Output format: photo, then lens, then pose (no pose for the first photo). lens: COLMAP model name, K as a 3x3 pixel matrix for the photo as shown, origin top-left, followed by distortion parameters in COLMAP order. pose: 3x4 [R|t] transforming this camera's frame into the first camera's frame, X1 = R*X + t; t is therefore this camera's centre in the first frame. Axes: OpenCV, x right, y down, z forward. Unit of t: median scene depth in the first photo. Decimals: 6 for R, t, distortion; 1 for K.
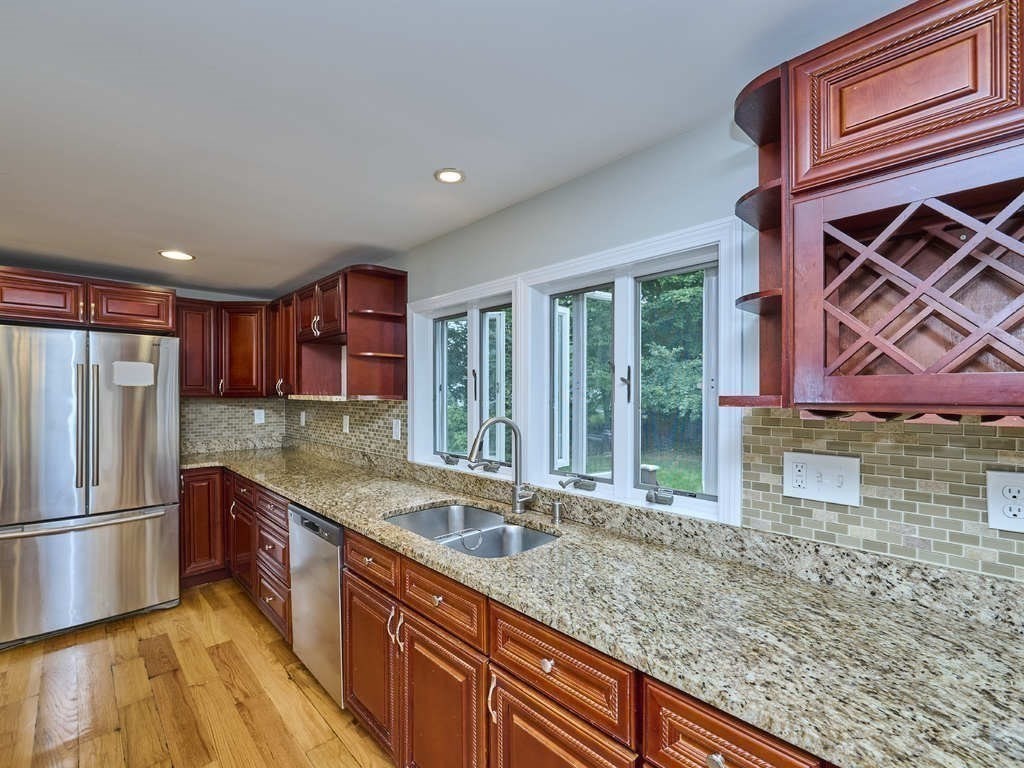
lens RADIAL K [[454.8, 0, 513.7], [0, 454.8, 390.0], [0, 0, 1]] dist [0.004111, 0.000159]
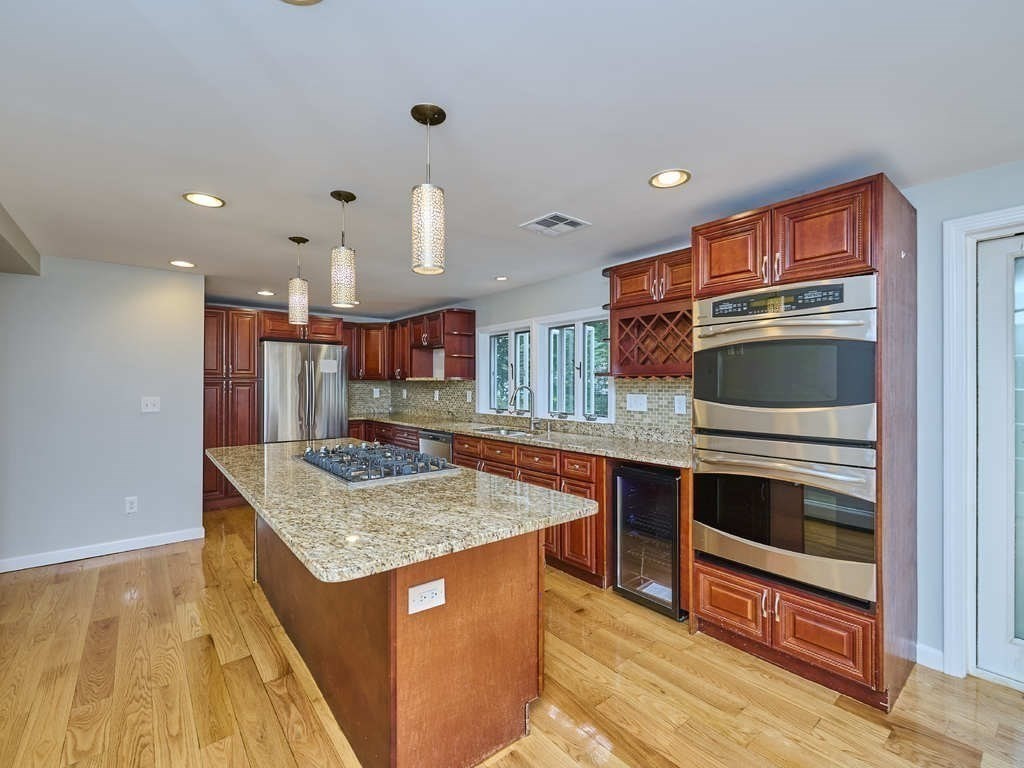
lens RADIAL K [[454.8, 0, 511.2], [0, 454.8, 386.0], [0, 0, 1]] dist [0.004111, 0.000159]
pose [[0.996488, 0.000441, -0.083739, 0.067528], [0.000392, 0.999951, 0.009930, 0.030331], [0.083740, -0.009928, 0.996438, -0.872381]]
